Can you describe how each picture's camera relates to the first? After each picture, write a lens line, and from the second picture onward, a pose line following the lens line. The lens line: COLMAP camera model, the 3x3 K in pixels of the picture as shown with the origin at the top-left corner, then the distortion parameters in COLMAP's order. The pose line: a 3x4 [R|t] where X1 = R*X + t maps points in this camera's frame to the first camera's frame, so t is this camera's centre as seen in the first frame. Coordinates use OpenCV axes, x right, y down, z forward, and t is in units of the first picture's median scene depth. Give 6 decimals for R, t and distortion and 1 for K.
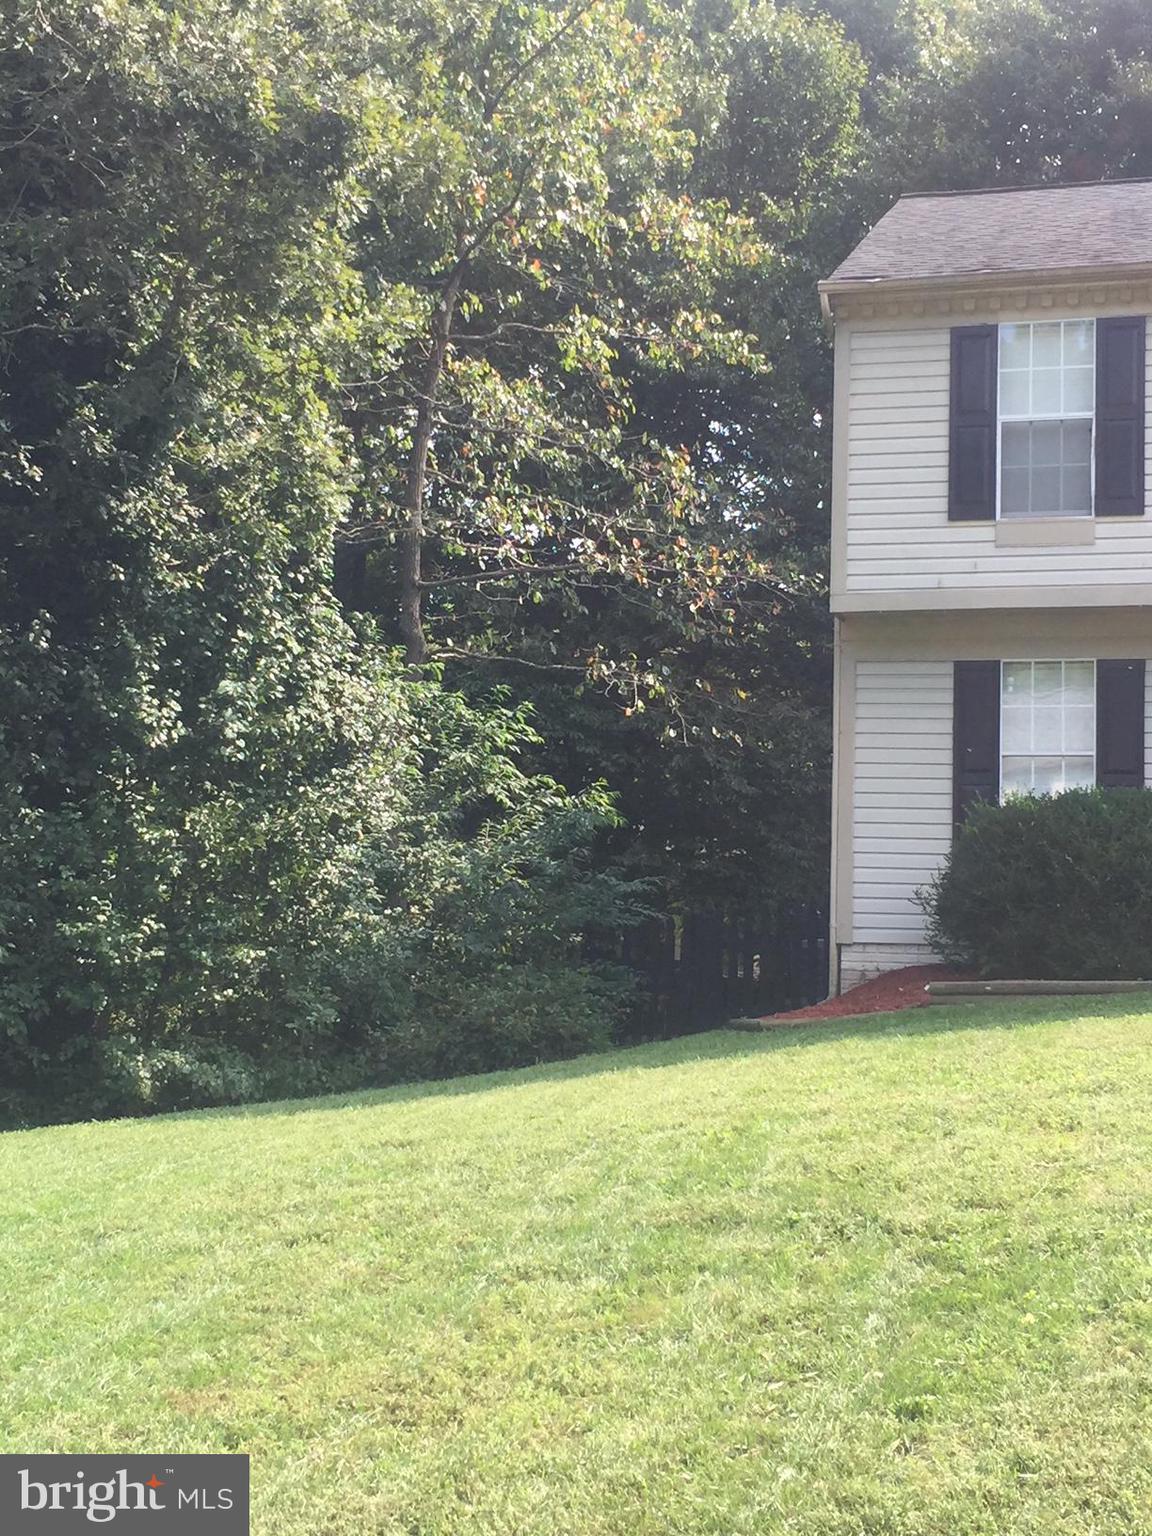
lens RADIAL K [[2264.4, 0, 588.0], [0, 2264.4, 735.0], [0, 0, 1]] dist [0.054904, 0.000000]
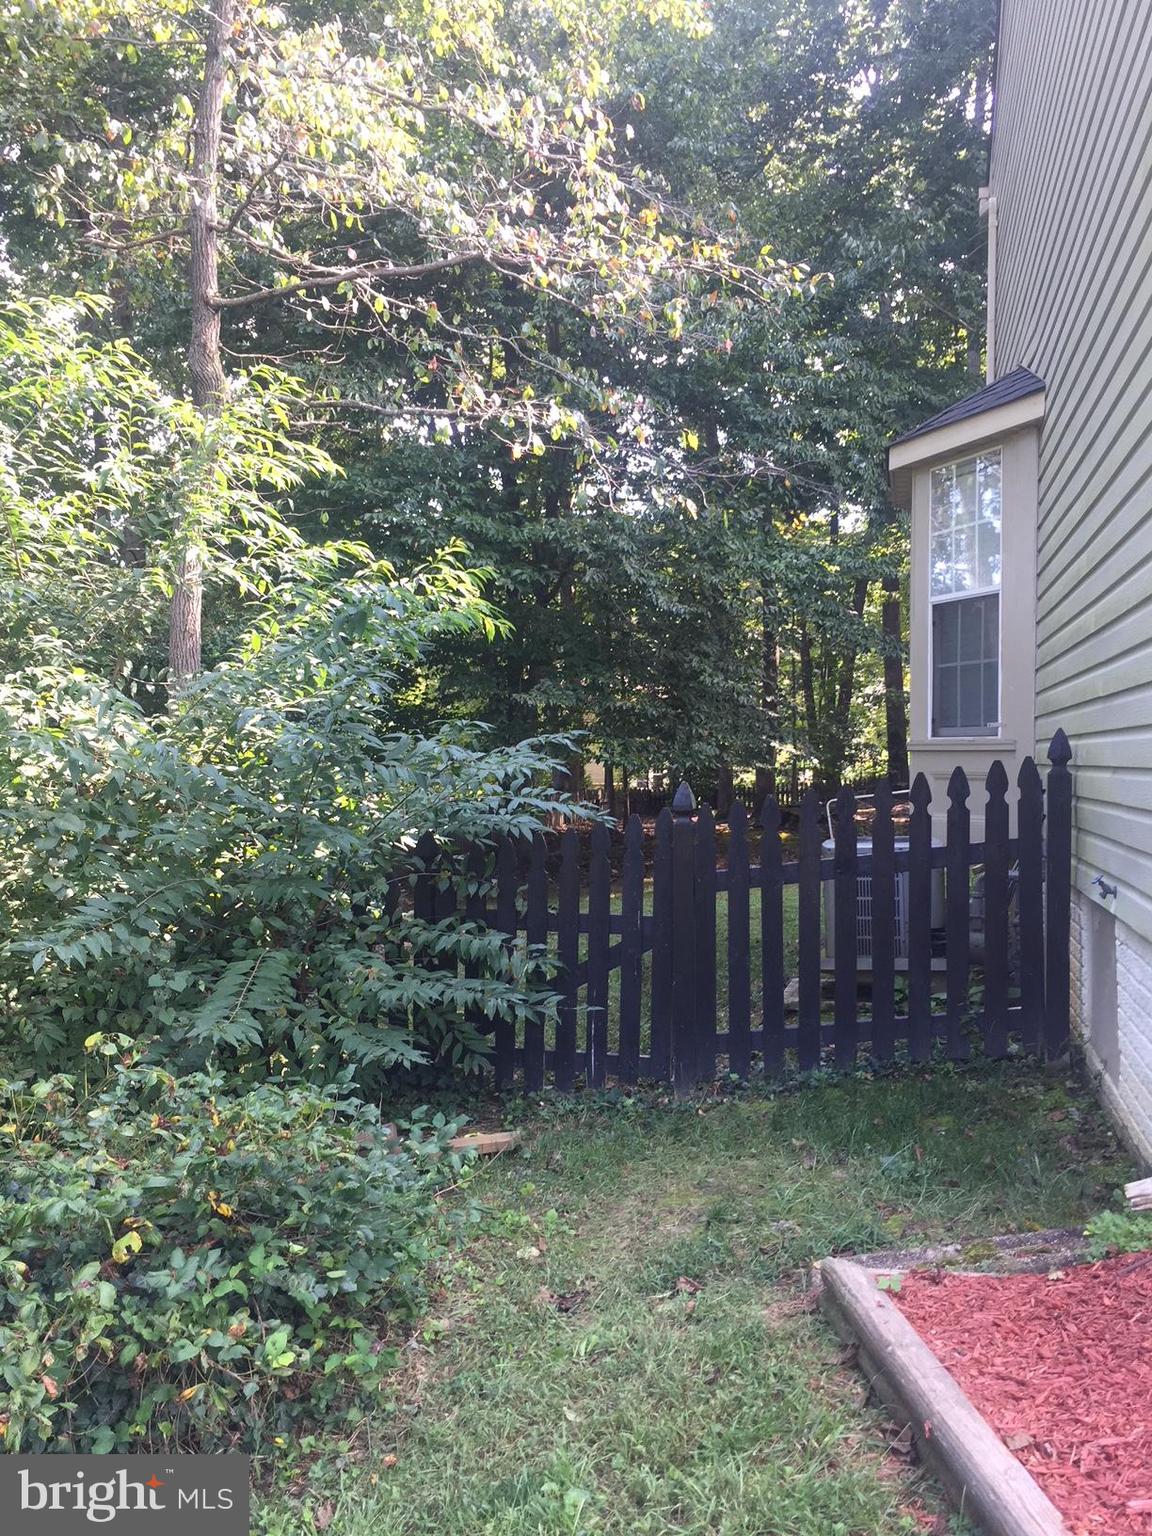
lens RADIAL K [[1312.2, 0, 576.5], [0, 1312.2, 765.3], [0, 0, 1]] dist [0.074466, -0.063749]
pose [[0.999309, -0.023202, 0.029041, 0.023008], [0.019968, 0.994048, 0.107095, 0.037708], [-0.031353, -0.106441, 0.993825, 0.692960]]
